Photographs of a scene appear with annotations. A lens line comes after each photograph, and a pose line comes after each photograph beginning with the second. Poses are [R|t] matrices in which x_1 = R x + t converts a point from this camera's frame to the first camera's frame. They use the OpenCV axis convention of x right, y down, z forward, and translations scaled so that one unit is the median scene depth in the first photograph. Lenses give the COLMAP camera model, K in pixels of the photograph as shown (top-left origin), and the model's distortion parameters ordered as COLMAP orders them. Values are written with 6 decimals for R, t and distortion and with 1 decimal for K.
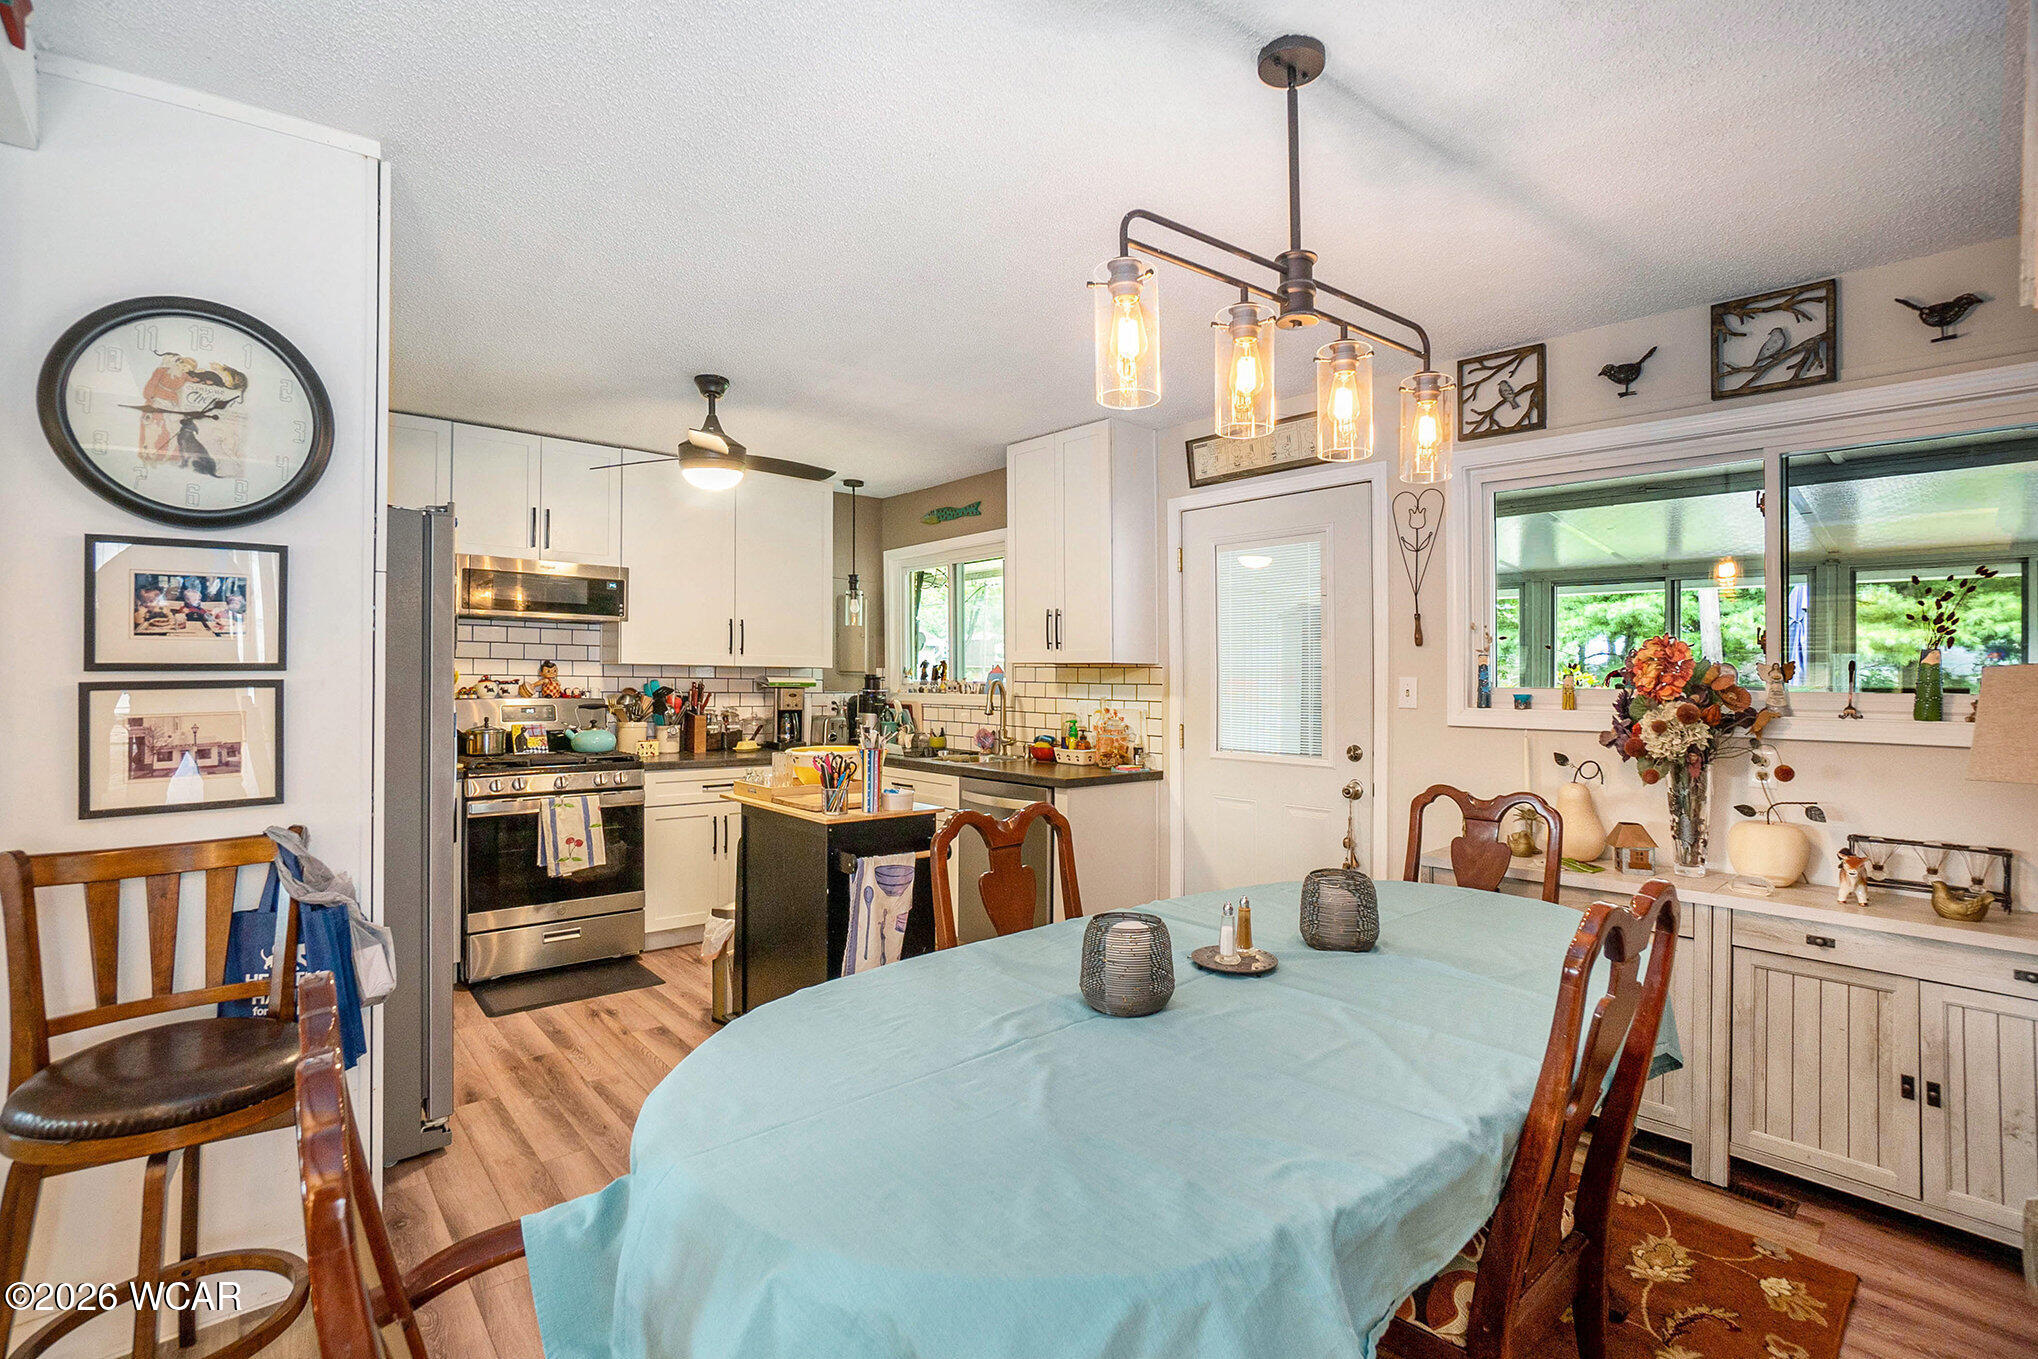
lens RADIAL K [[982.0, 0, 1018.0], [0, 982.0, 710.2], [0, 0, 1]] dist [-0.001289, 0.000042]
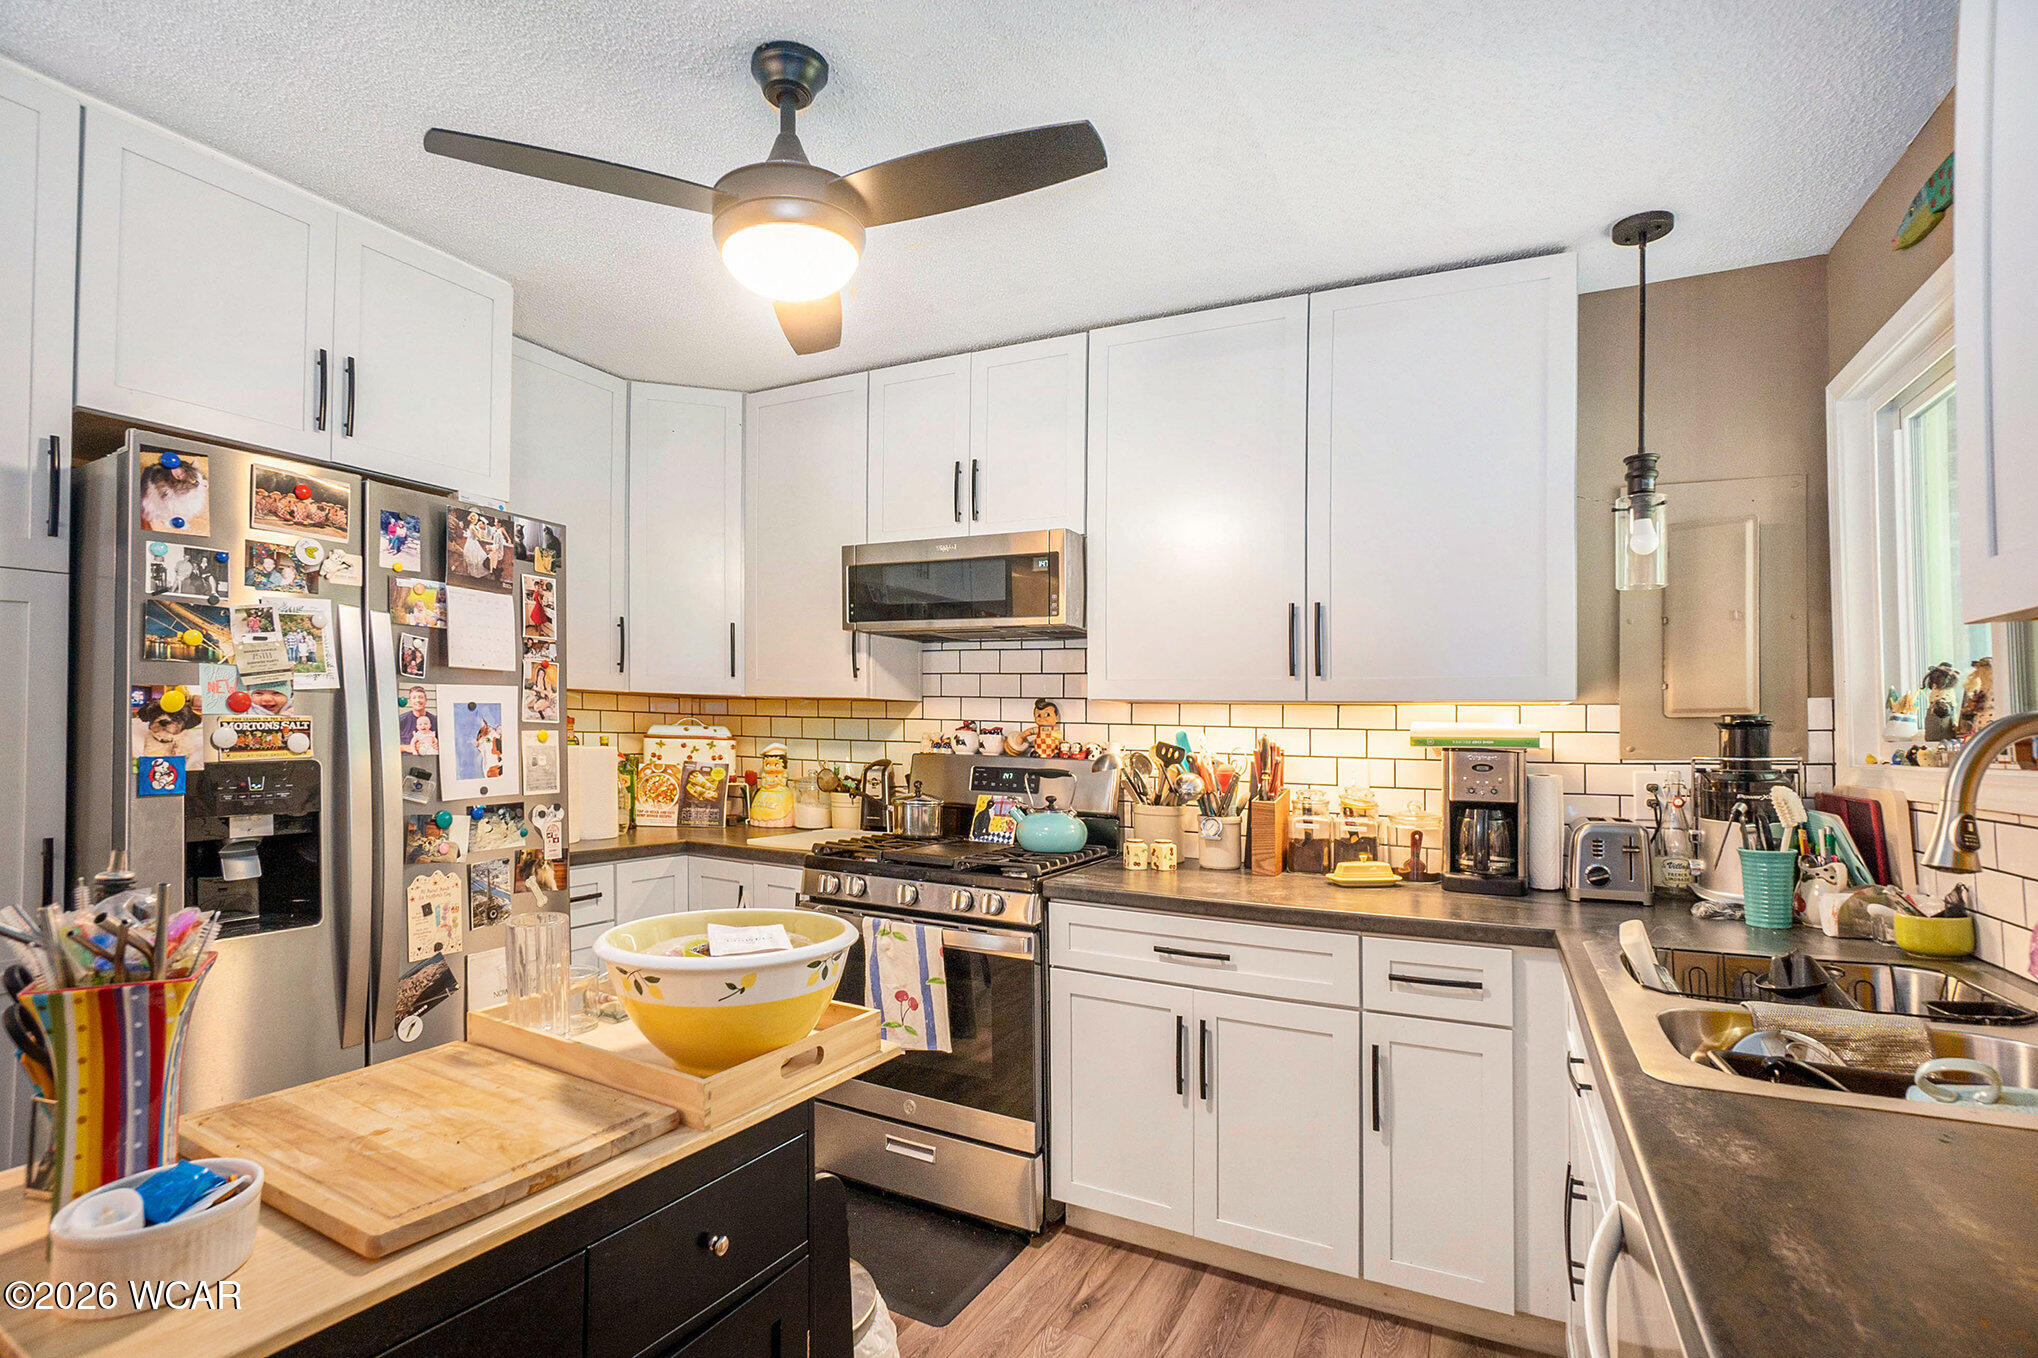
lens RADIAL K [[982.0, 0, 1018.0], [0, 982.0, 709.7], [0, 0, 1]] dist [-0.001289, 0.000042]
pose [[0.353143, -0.015385, -0.935443, 0.138068], [-0.035483, 0.998925, -0.029824, -0.027567], [0.934896, 0.043724, 0.352217, 0.893717]]
